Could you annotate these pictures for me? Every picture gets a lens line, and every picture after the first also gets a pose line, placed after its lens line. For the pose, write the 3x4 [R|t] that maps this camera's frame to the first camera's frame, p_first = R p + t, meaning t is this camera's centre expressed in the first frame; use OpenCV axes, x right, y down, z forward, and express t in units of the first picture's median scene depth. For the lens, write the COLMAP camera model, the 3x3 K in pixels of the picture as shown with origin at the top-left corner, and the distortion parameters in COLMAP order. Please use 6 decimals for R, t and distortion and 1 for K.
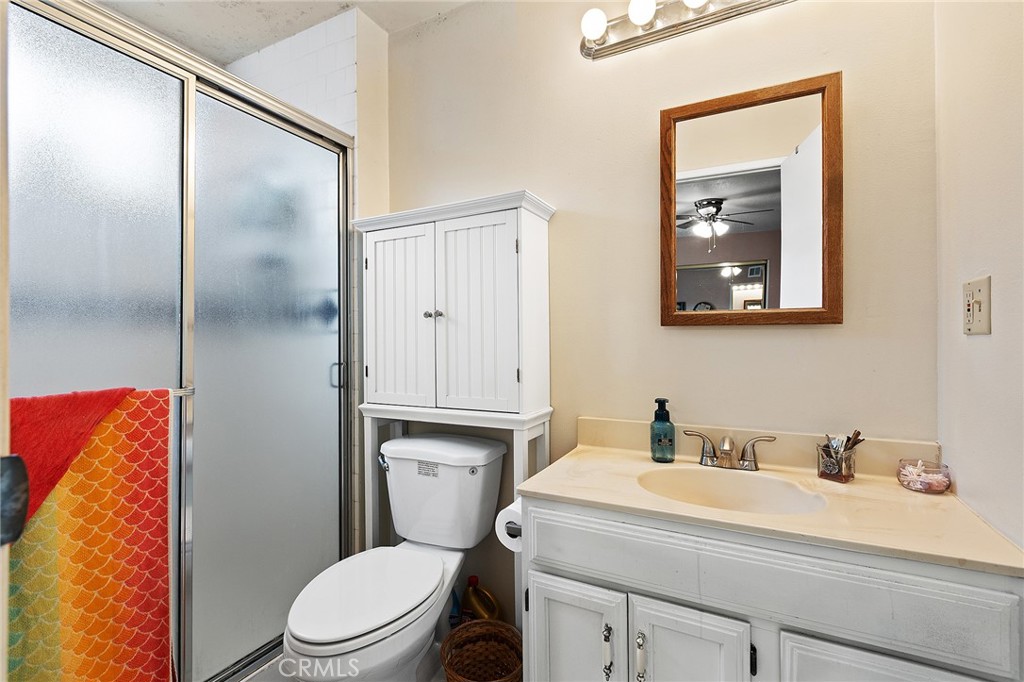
lens RADIAL K [[460.4, 0, 509.9], [0, 460.4, 340.0], [0, 0, 1]] dist [-0.000447, 0.000147]
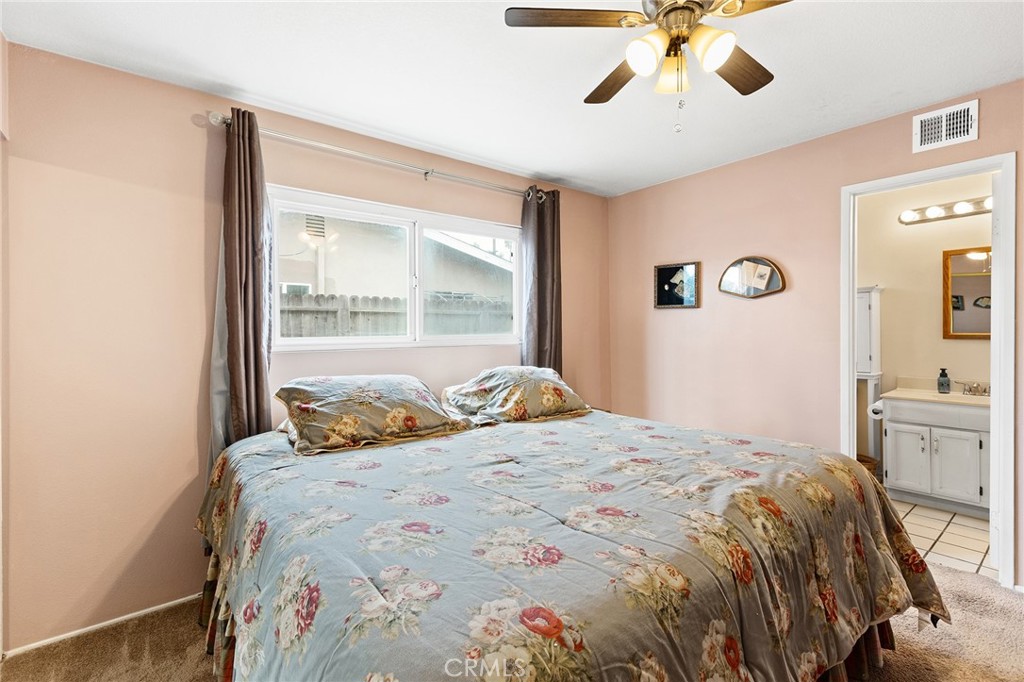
lens RADIAL K [[460.4, 0, 513.2], [0, 460.4, 333.1], [0, 0, 1]] dist [-0.000447, 0.000147]
pose [[0.915597, 0.003574, -0.402082, -0.820182], [-0.000402, 0.999968, 0.007974, -0.085582], [0.402098, -0.007139, 0.915569, -2.270132]]
